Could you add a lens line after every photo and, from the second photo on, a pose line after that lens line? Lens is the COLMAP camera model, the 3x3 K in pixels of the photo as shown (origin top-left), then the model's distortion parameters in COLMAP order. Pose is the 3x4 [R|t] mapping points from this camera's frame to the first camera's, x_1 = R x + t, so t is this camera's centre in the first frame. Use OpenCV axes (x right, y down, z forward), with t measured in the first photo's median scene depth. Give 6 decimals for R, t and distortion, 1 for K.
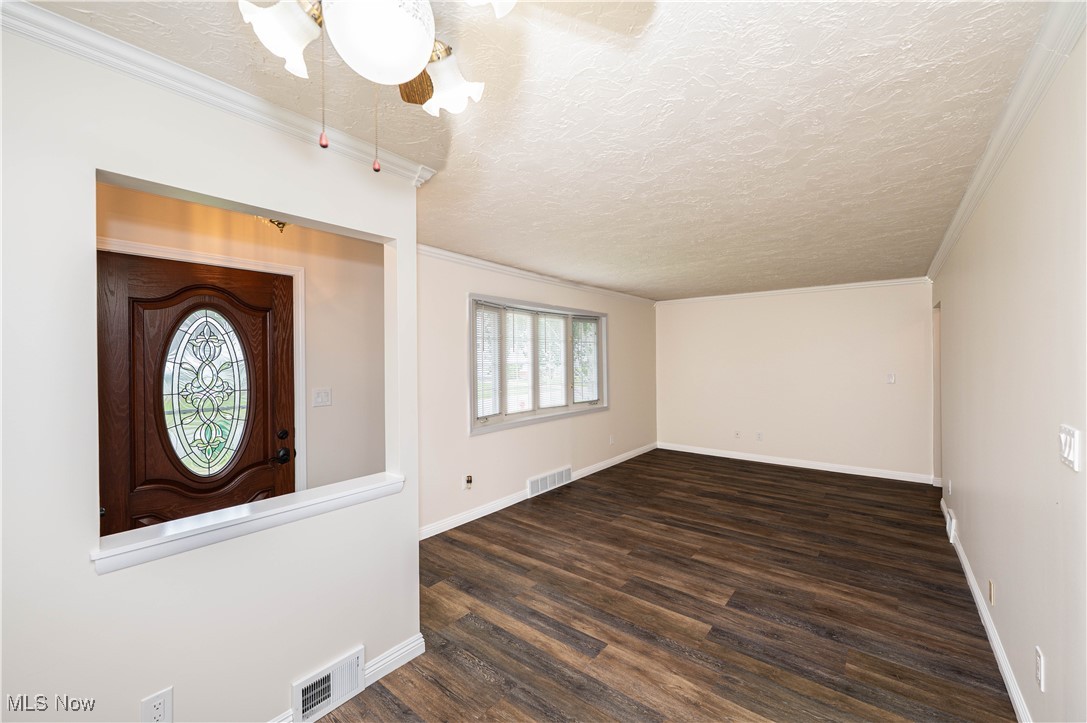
lens RADIAL K [[437.1, 0, 545.8], [0, 437.1, 363.7], [0, 0, 1]] dist [-0.002231, -0.000335]
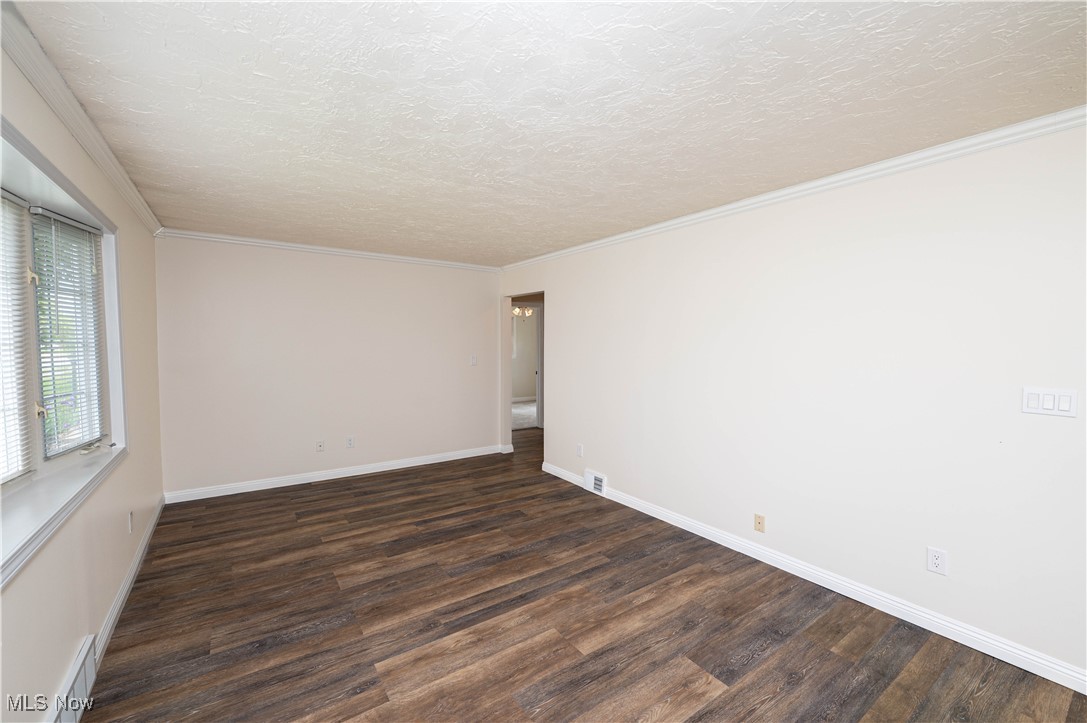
lens RADIAL K [[437.1, 0, 548.5], [0, 437.1, 363.0], [0, 0, 1]] dist [-0.002231, -0.000335]
pose [[0.279884, -0.037804, 0.959289, -0.234965], [0.001143, 0.999237, 0.039044, -0.005334], [-0.960033, -0.009831, 0.279713, 0.748008]]
